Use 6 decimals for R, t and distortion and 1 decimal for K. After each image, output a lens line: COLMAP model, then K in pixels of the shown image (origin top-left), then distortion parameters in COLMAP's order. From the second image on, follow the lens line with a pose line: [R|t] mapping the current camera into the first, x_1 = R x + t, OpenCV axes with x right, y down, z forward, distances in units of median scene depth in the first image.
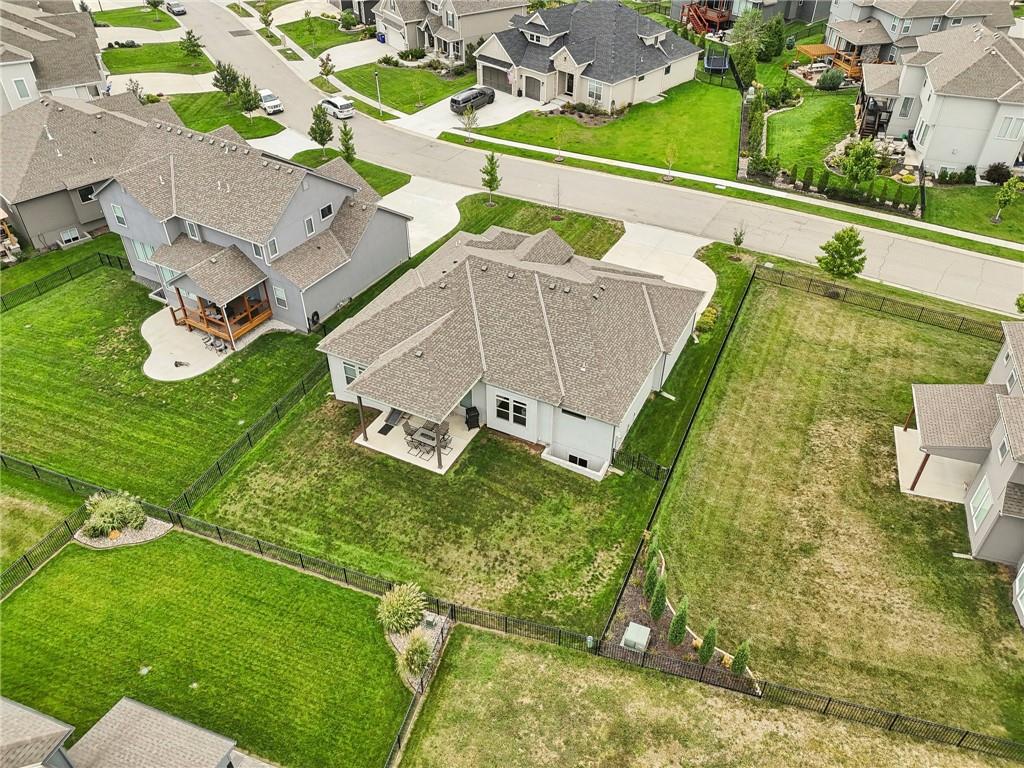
lens RADIAL K [[780.2, 0, 509.6], [0, 780.2, 381.7], [0, 0, 1]] dist [0.065572, -0.069573]
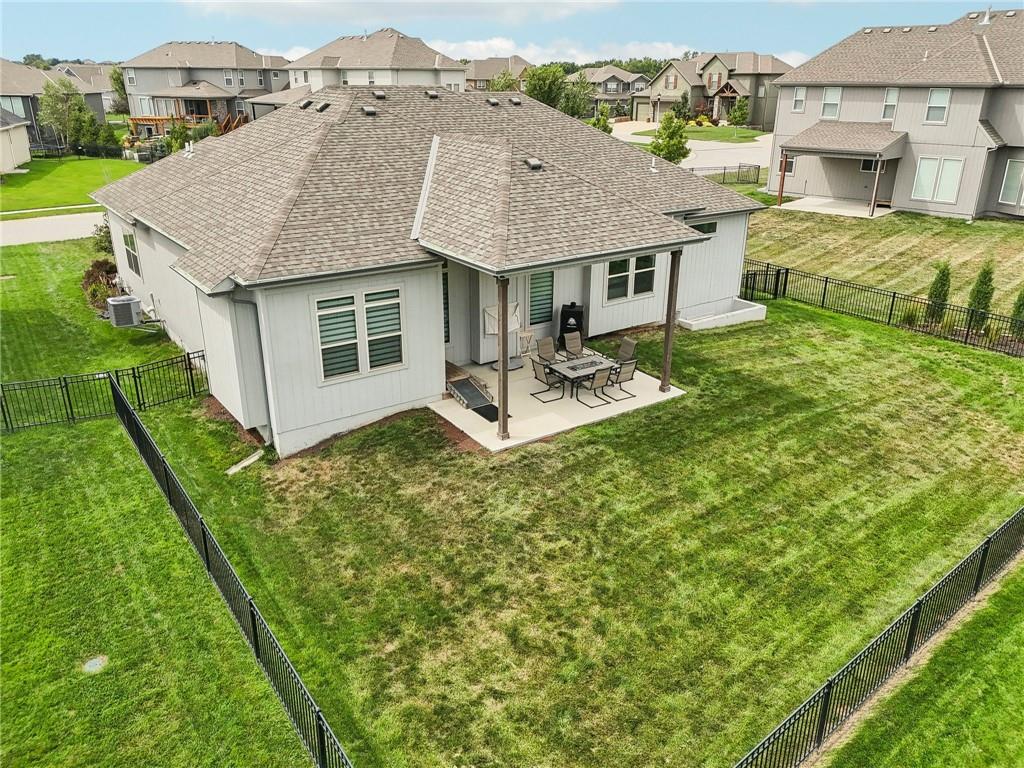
lens RADIAL K [[780.2, 0, 512.8], [0, 780.2, 385.6], [0, 0, 1]] dist [0.065572, -0.069573]
pose [[0.468956, -0.324675, 0.821381, -0.518451], [0.549825, 0.835123, 0.016192, 0.053162], [-0.691211, 0.444022, 0.570150, 0.823804]]
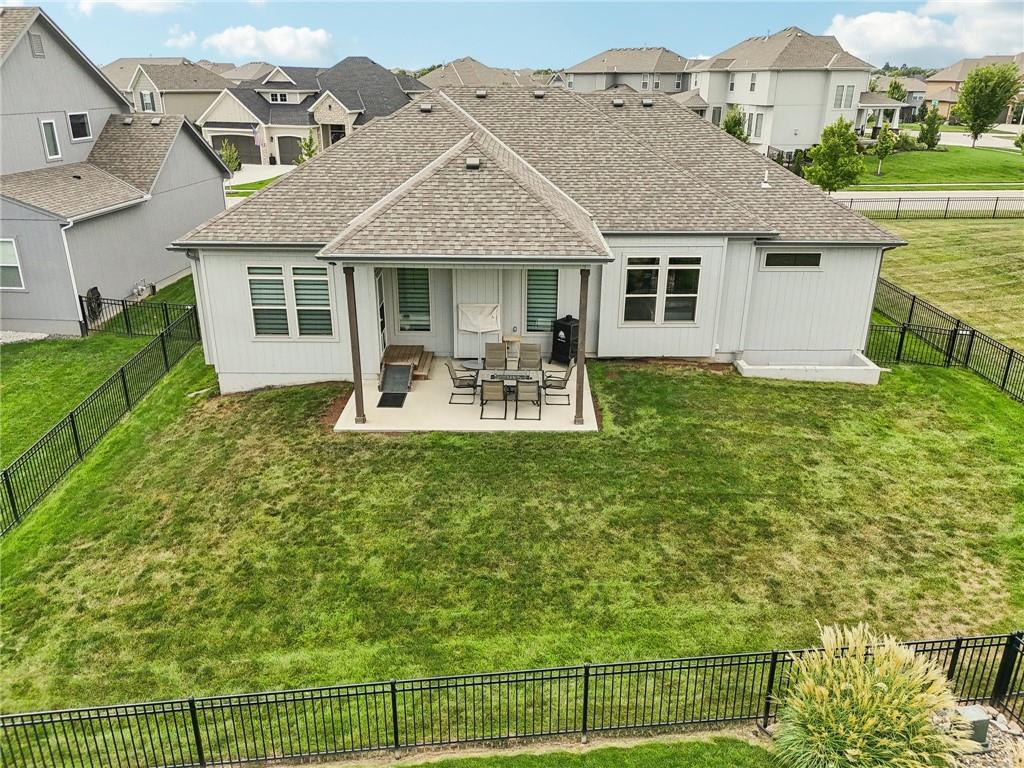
lens RADIAL K [[780.2, 0, 511.8], [0, 780.2, 384.7], [0, 0, 1]] dist [0.065572, -0.069573]
pose [[0.892185, -0.163828, 0.420910, -0.298599], [0.281126, 0.930806, -0.233599, 0.182499], [-0.353516, 0.326742, 0.876508, 0.665498]]
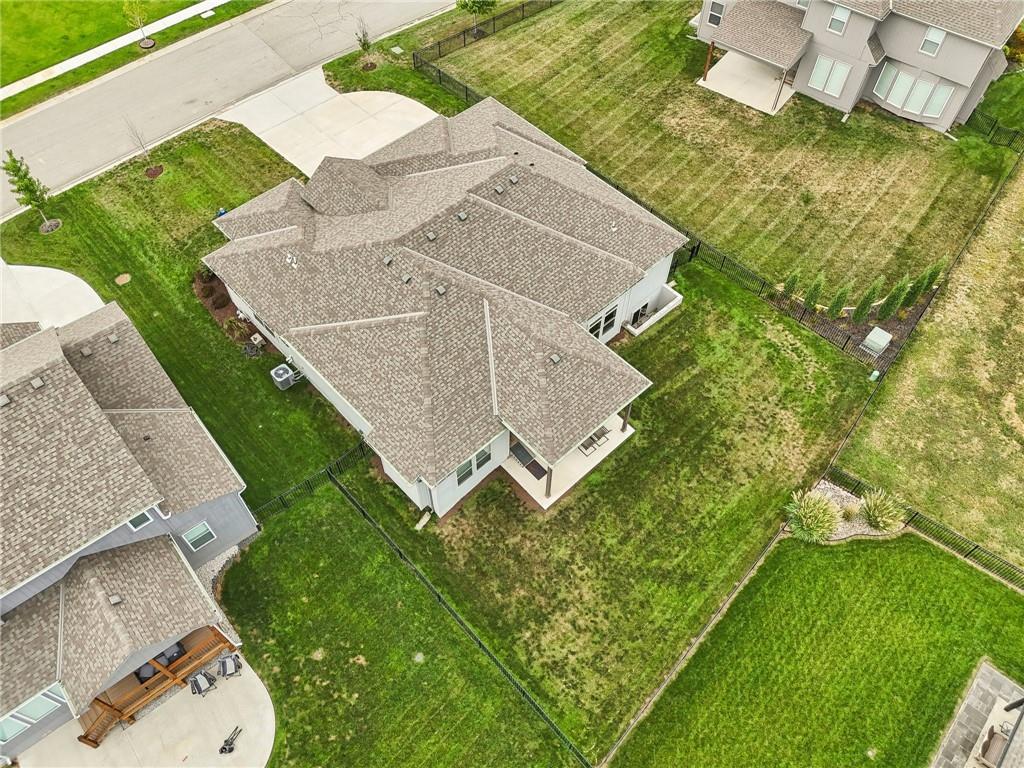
lens RADIAL K [[780.2, 0, 513.8], [0, 780.2, 382.8], [0, 0, 1]] dist [0.065572, -0.069573]
pose [[0.344604, -0.774376, 0.530650, -0.550691], [0.583687, 0.619470, 0.524944, -0.442618], [-0.735226, 0.128835, 0.665466, 0.538078]]
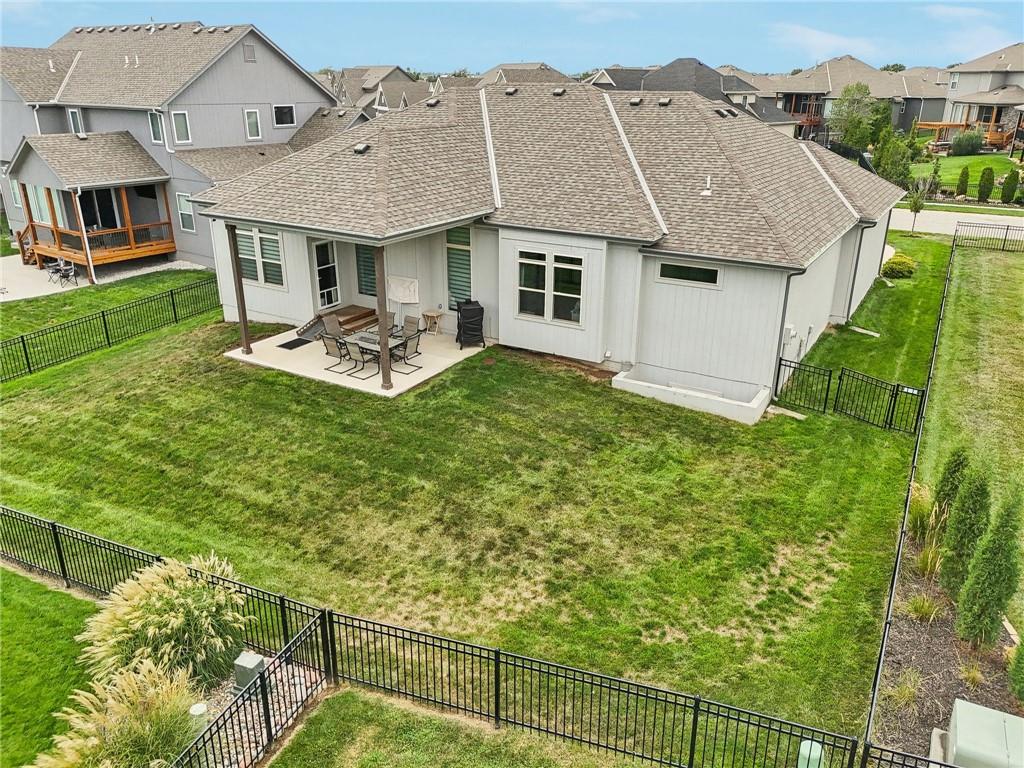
lens RADIAL K [[780.2, 0, 508.4], [0, 780.2, 384.2], [0, 0, 1]] dist [0.065572, -0.069573]
pose [[0.996769, 0.030279, -0.074393, 0.014883], [-0.051158, 0.953379, -0.297408, 0.245661], [0.061919, 0.300253, 0.951848, 0.590675]]
